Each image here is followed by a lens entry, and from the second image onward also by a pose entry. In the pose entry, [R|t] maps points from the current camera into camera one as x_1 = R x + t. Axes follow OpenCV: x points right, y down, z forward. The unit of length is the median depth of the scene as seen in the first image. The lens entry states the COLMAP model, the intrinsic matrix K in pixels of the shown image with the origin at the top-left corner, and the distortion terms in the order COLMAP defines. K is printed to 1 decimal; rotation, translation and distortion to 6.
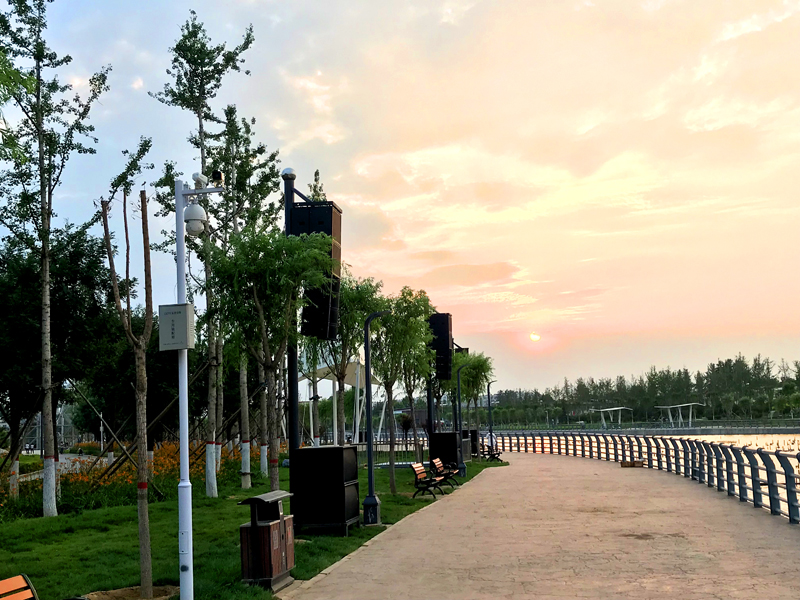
lens RADIAL K [[959.0, 0, 400.0], [0, 959.0, 300.0], [0, 0, 1]] dist [-0.006038, -0.012035]
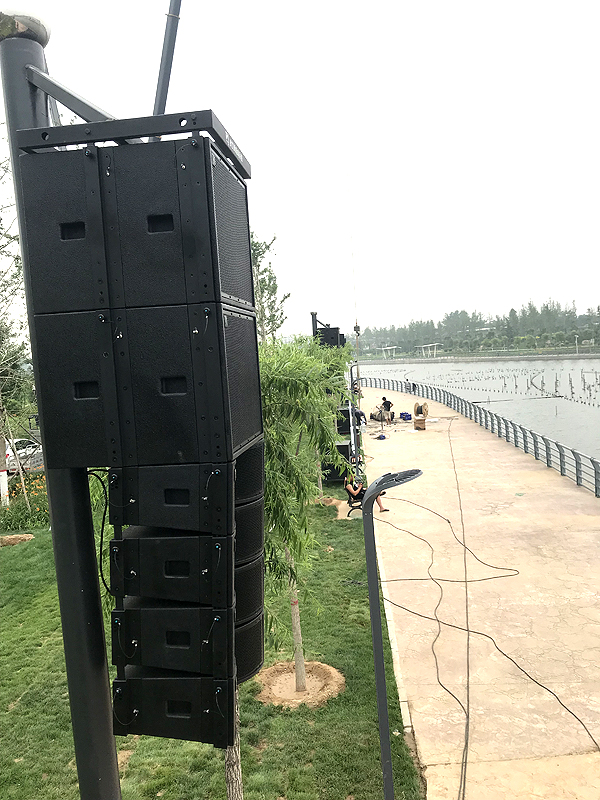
lens RADIAL K [[656.0, 0, 300.0], [0, 656.0, 400.0], [0, 0, 1]] dist [-0.003479, 0.000320]
pose [[0.994682, -0.042258, 0.093929, -0.044553], [0.022057, 0.978197, 0.206505, -0.035215], [-0.100607, -0.203335, 0.973927, -0.118902]]
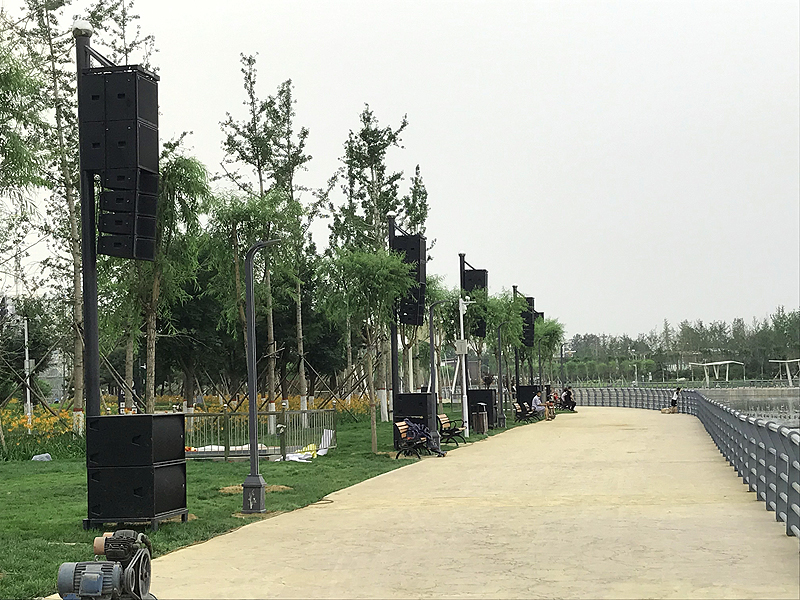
lens RADIAL K [[1513.6, 0, 400.0], [0, 1513.6, 300.0], [0, 0, 1]] dist [0.036673, -0.083298]
pose [[0.999875, 0.006900, -0.014252, -0.021249], [-0.005802, 0.997113, 0.075704, -0.029018], [0.014733, -0.075612, 0.997028, -0.228035]]
